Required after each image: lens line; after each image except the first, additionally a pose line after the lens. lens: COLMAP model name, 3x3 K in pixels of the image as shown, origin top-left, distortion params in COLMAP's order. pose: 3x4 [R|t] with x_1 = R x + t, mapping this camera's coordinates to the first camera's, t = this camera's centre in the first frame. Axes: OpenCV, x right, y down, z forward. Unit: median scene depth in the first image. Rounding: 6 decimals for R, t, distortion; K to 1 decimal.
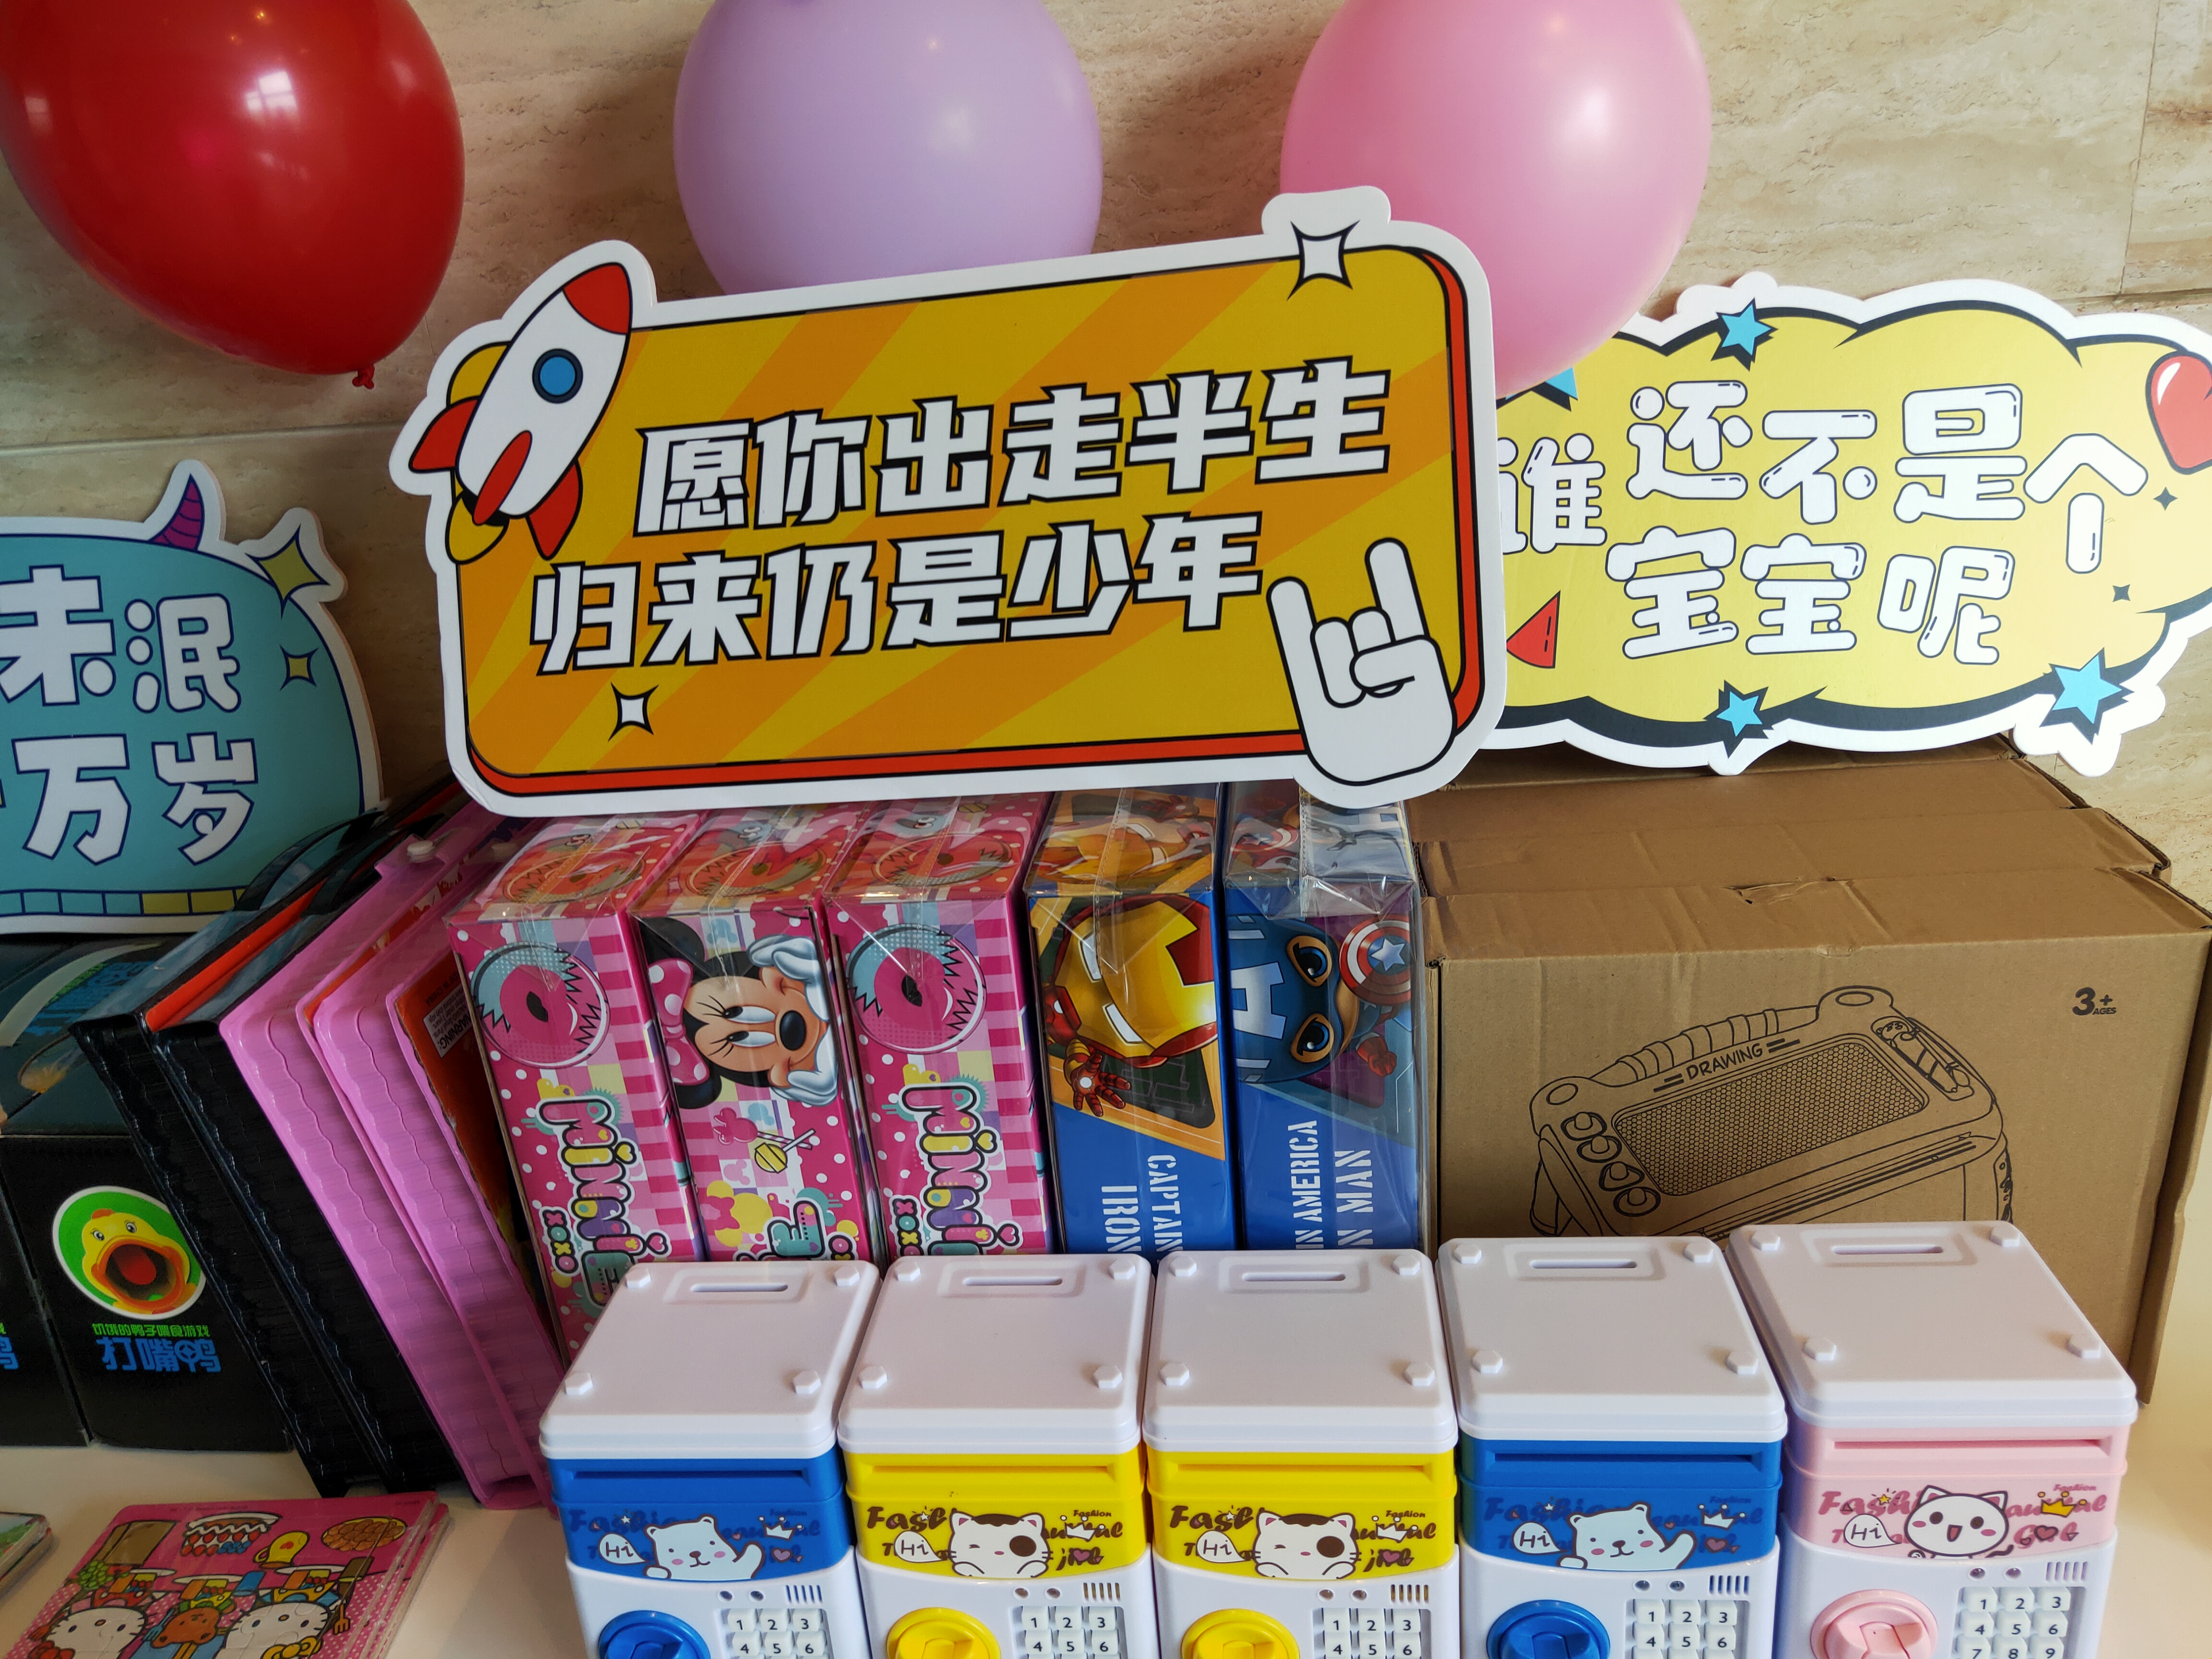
lens RADIAL K [[1679.3, 0, 1090.4], [0, 1679.3, 825.6], [0, 0, 1]] dist [0.041611, -0.015829]
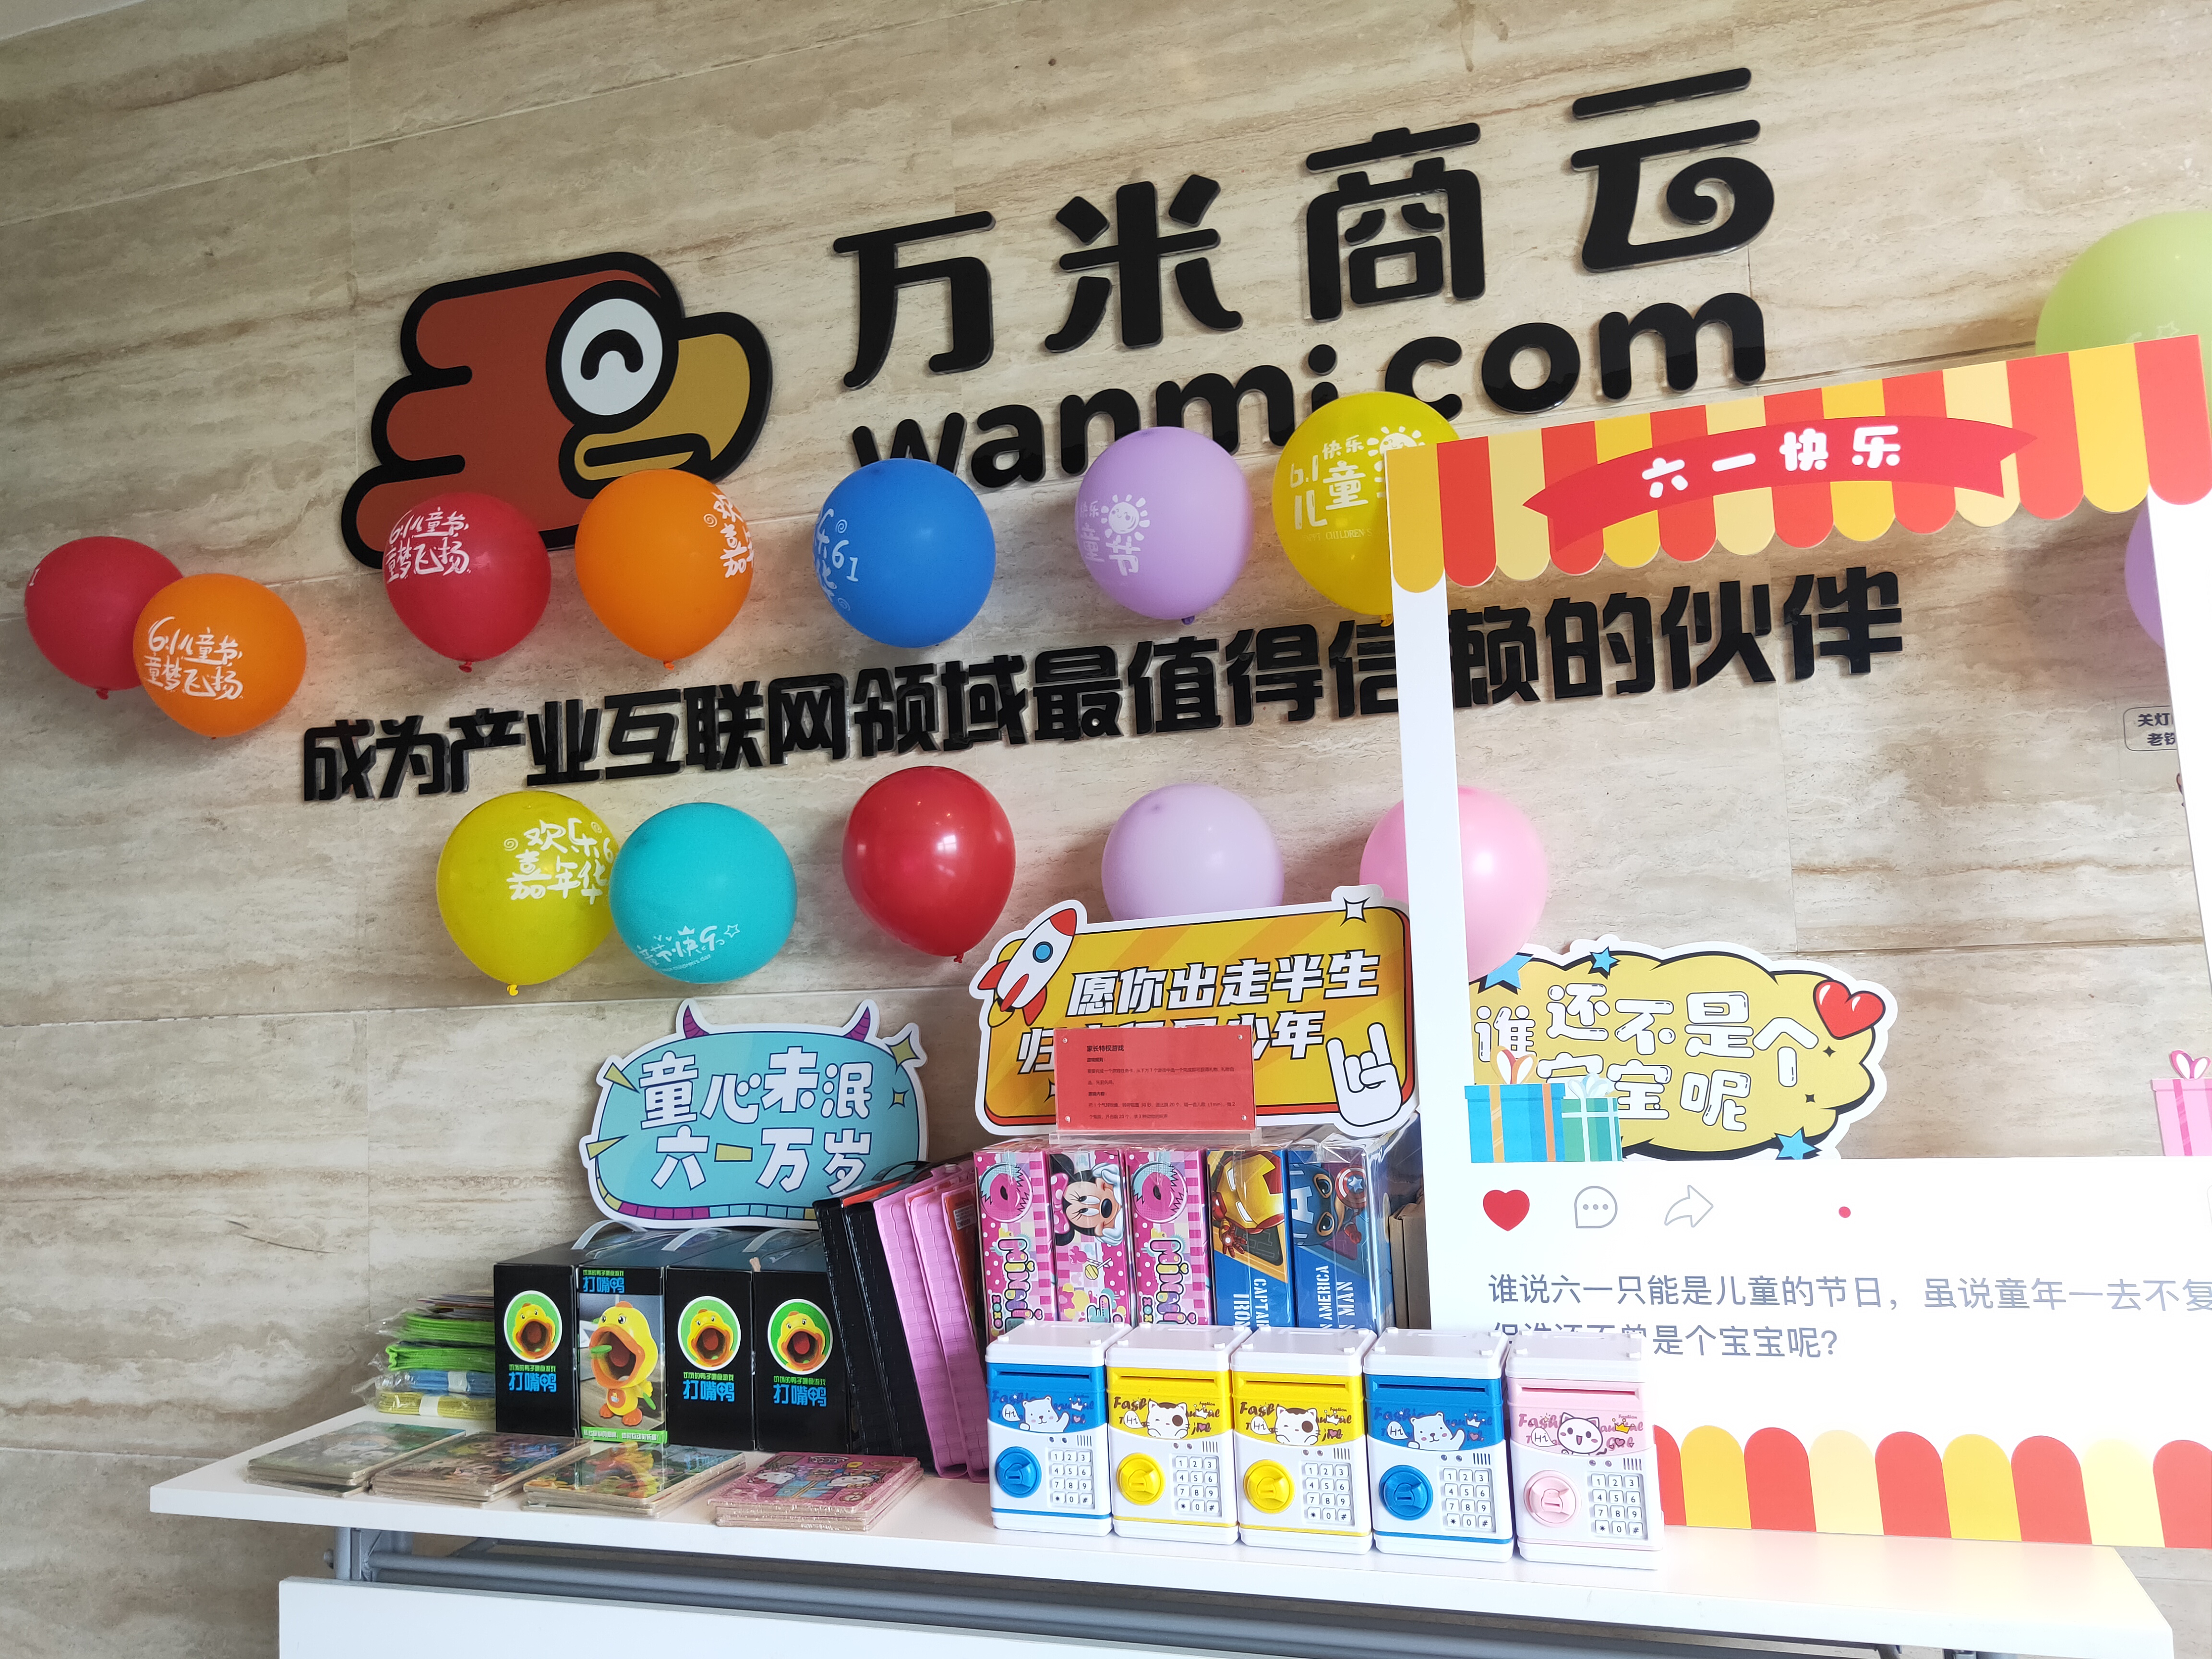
lens RADIAL K [[1679.3, 0, 1110.4], [0, 1679.3, 813.6], [0, 0, 1]] dist [0.041611, -0.015829]
pose [[0.972347, 0.012886, -0.233186, 0.336349], [-0.108512, 0.909081, -0.402239, 0.513500], [0.206802, 0.416420, 0.885340, -1.192639]]
